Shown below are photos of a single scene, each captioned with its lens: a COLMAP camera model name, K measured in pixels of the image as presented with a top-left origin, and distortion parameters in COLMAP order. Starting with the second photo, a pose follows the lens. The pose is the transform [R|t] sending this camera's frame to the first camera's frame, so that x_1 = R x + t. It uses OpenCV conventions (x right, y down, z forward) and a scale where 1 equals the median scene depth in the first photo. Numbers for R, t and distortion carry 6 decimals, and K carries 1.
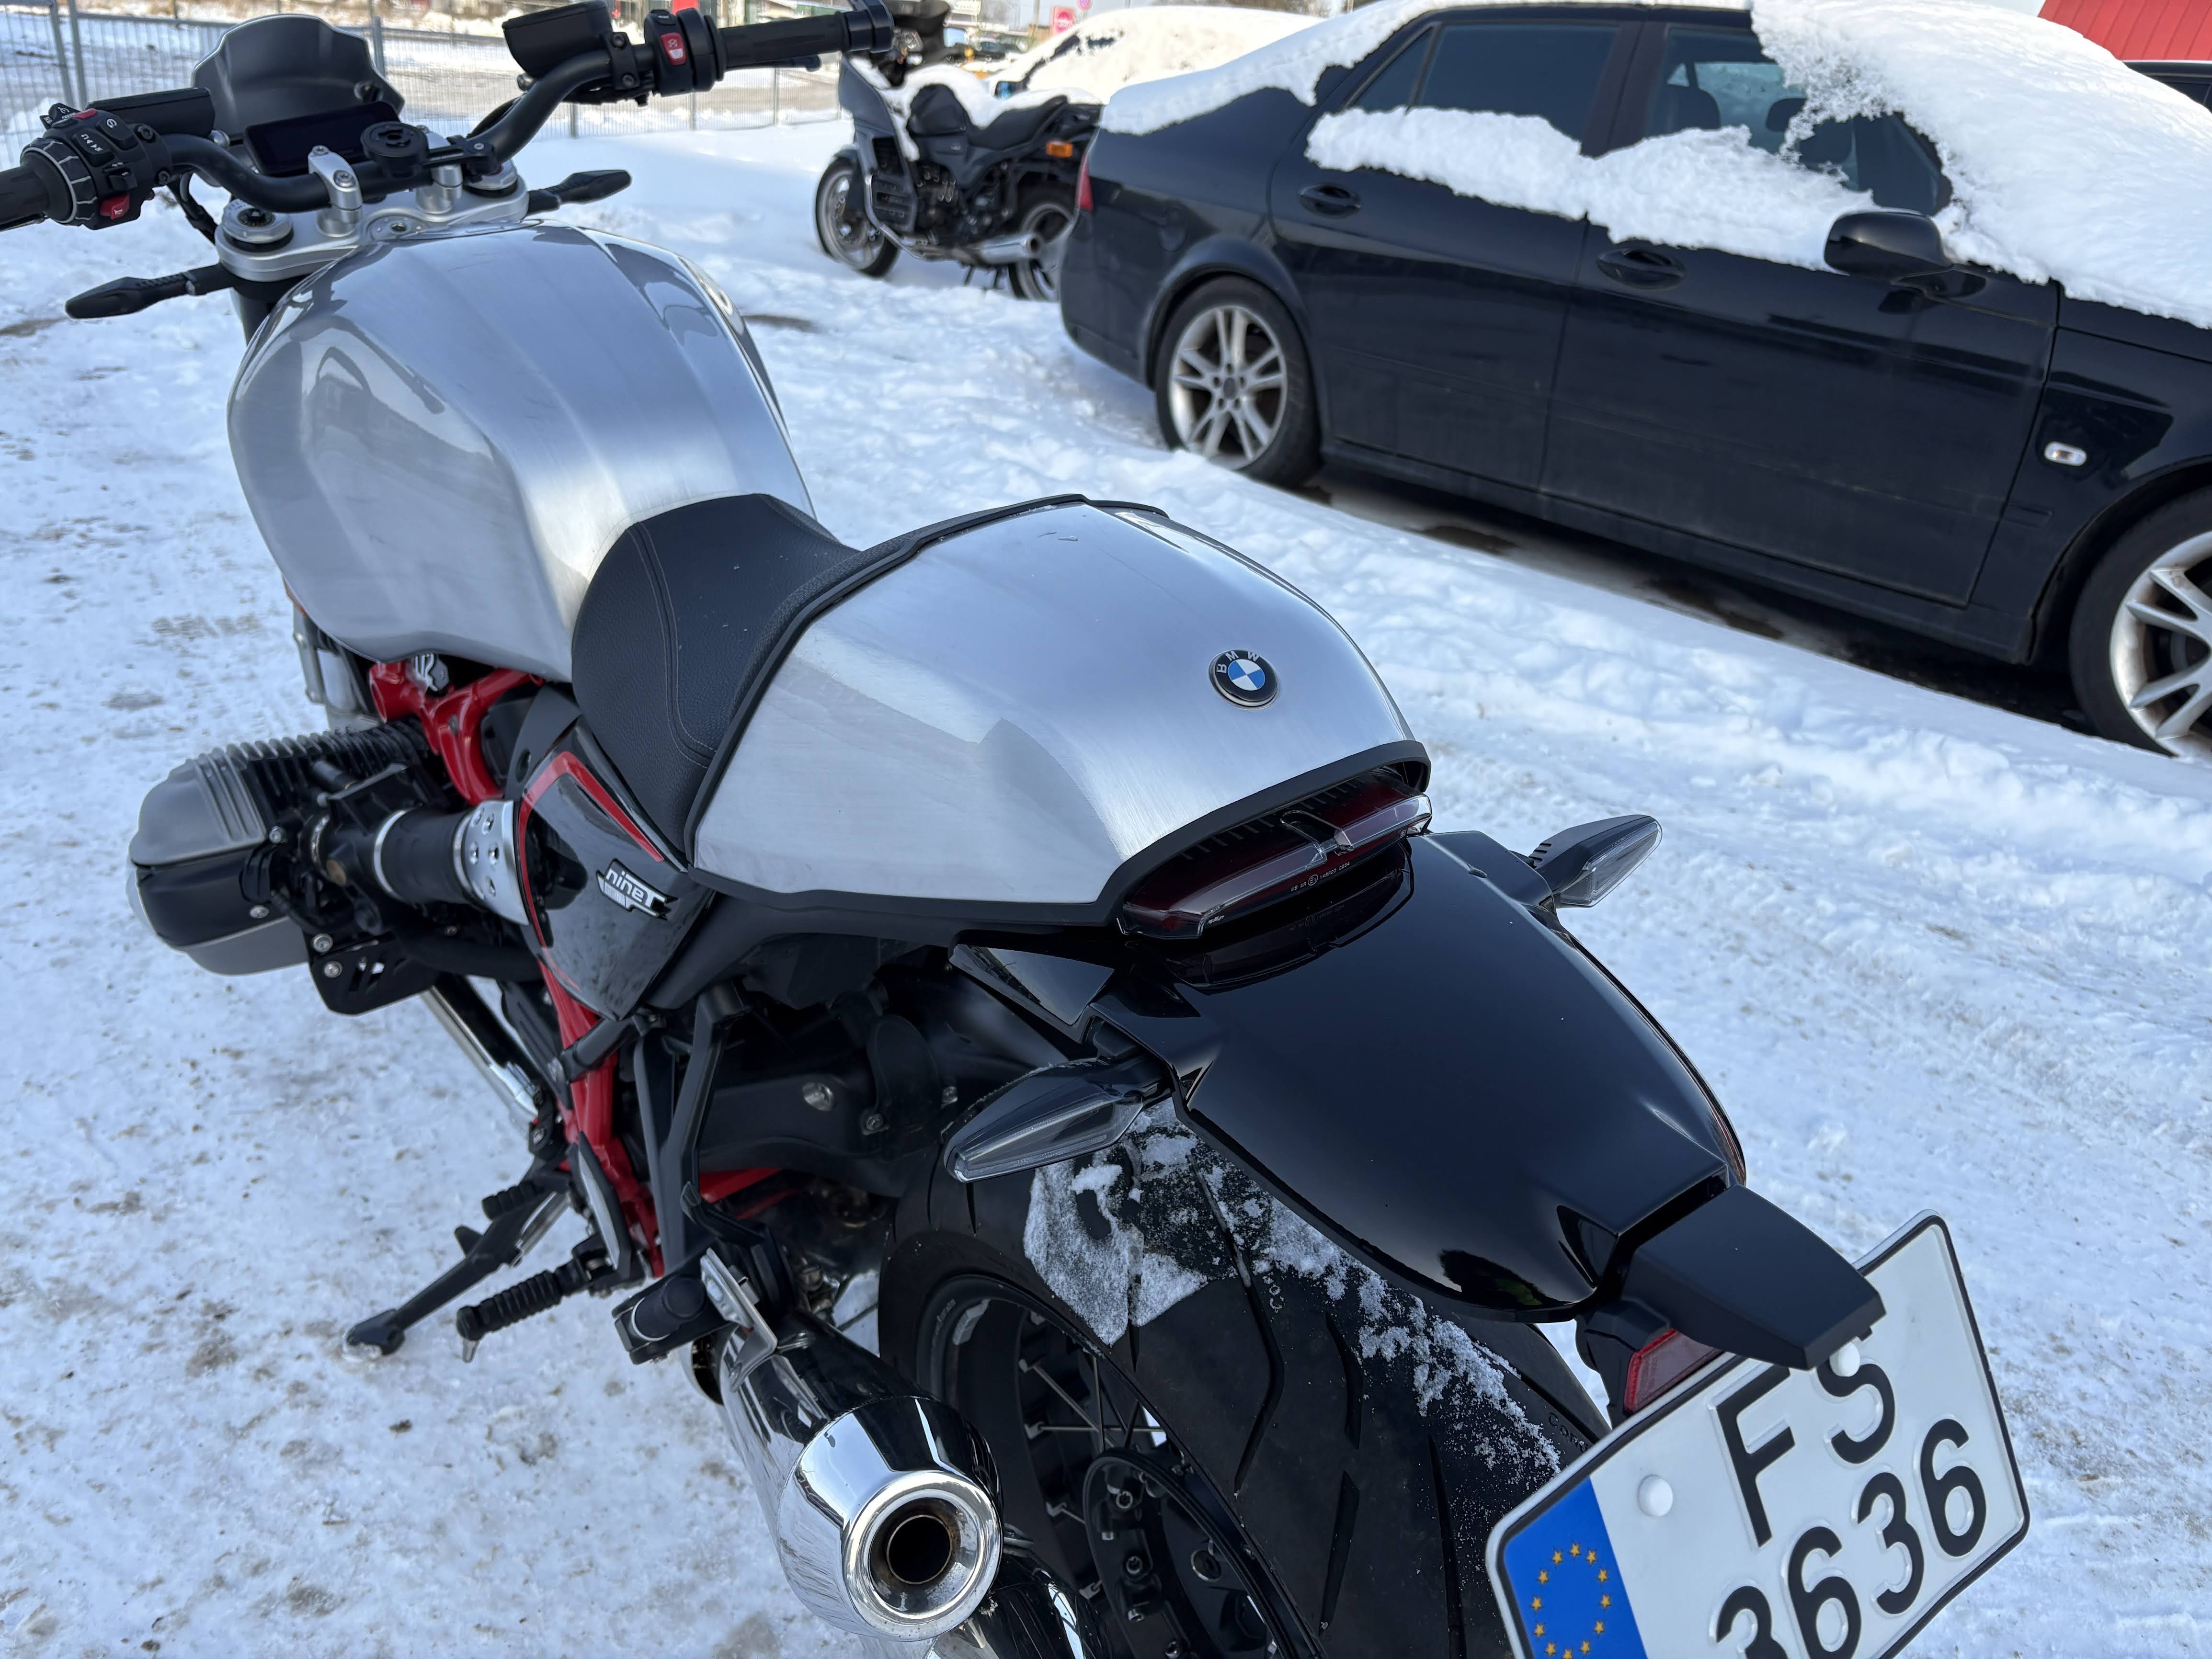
lens RADIAL K [[1670.8, 0, 1080.7], [0, 1670.8, 819.4], [0, 0, 1]] dist [0.046328, -0.047547]
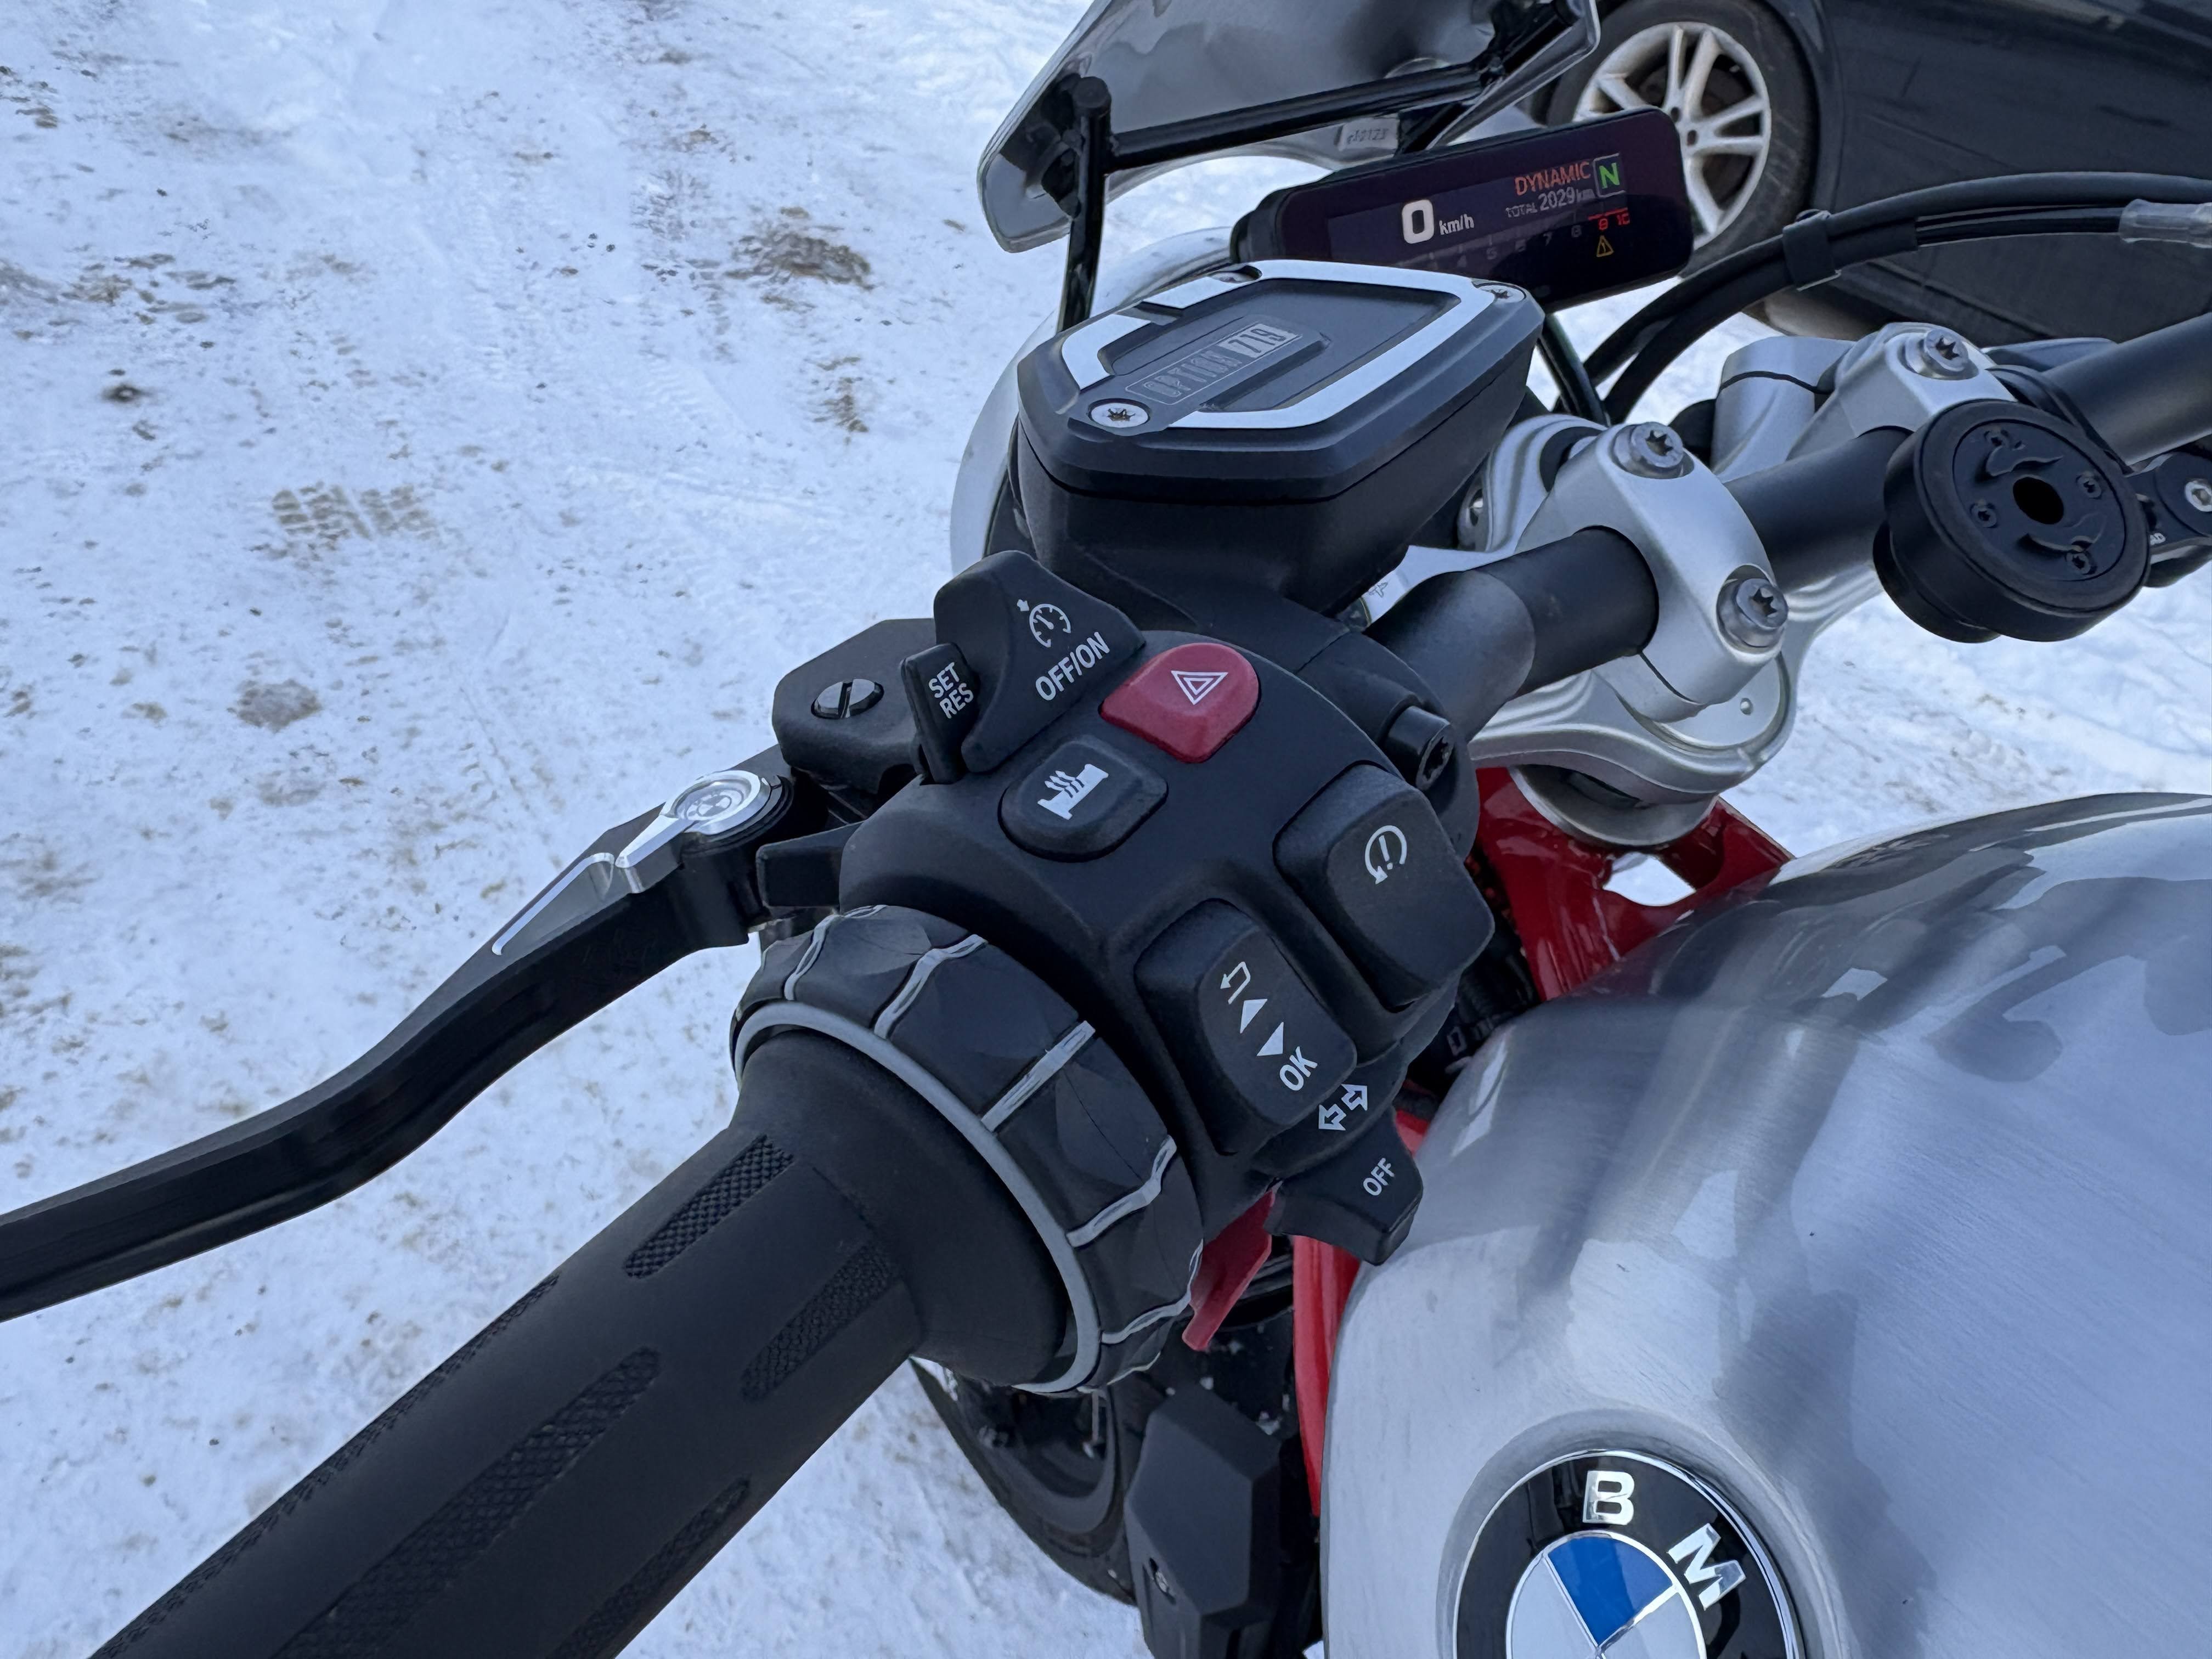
lens RADIAL K [[1718.0, 0, 1019.0], [0, 1718.0, 826.2], [0, 0, 1]] dist [0.002548, -0.003724]
pose [[0.994305, 0.106174, -0.009240, -0.223066], [-0.101392, 0.969092, 0.224901, -0.163262], [0.032833, -0.222683, 0.974338, 0.302493]]
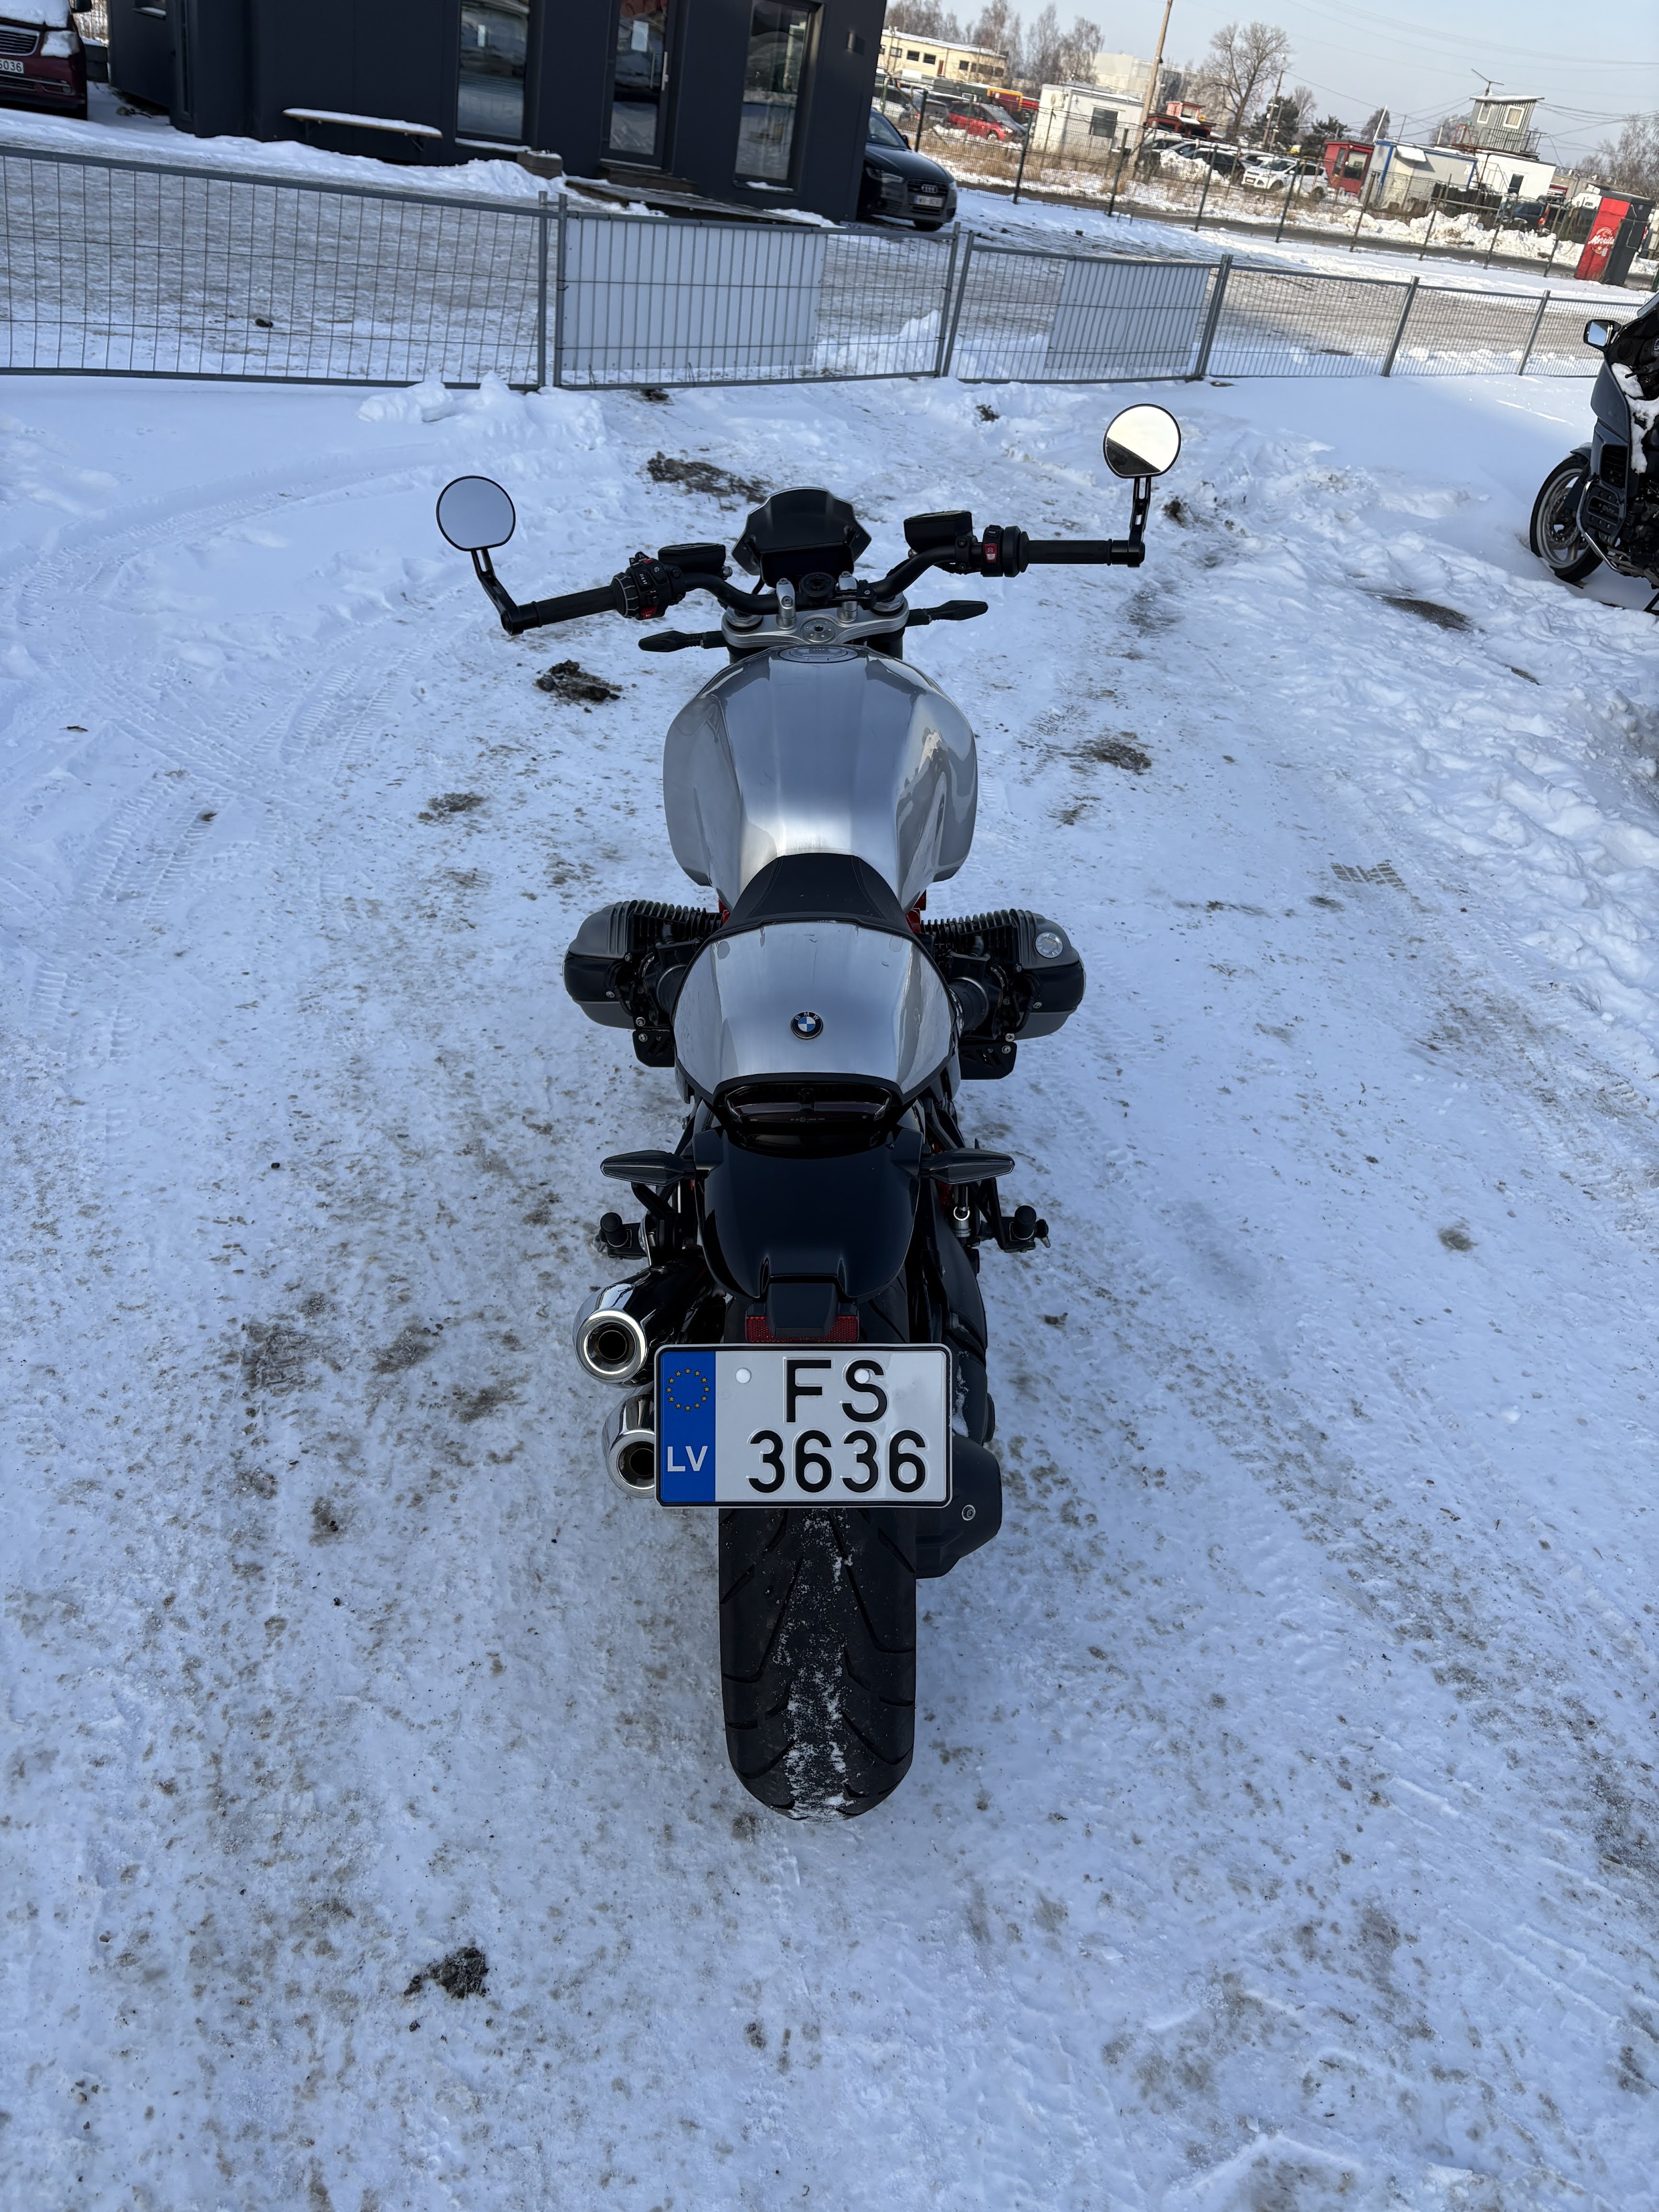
lens RADIAL K [[1661.4, 0, 837.2], [0, 1661.4, 1088.9], [0, 0, 1]] dist [0.026109, -0.000923]
pose [[0.818494, 0.327795, -0.471825, 0.234931], [-0.308831, 0.943545, 0.119775, -0.054532], [0.484450, 0.047679, 0.873519, -0.177691]]
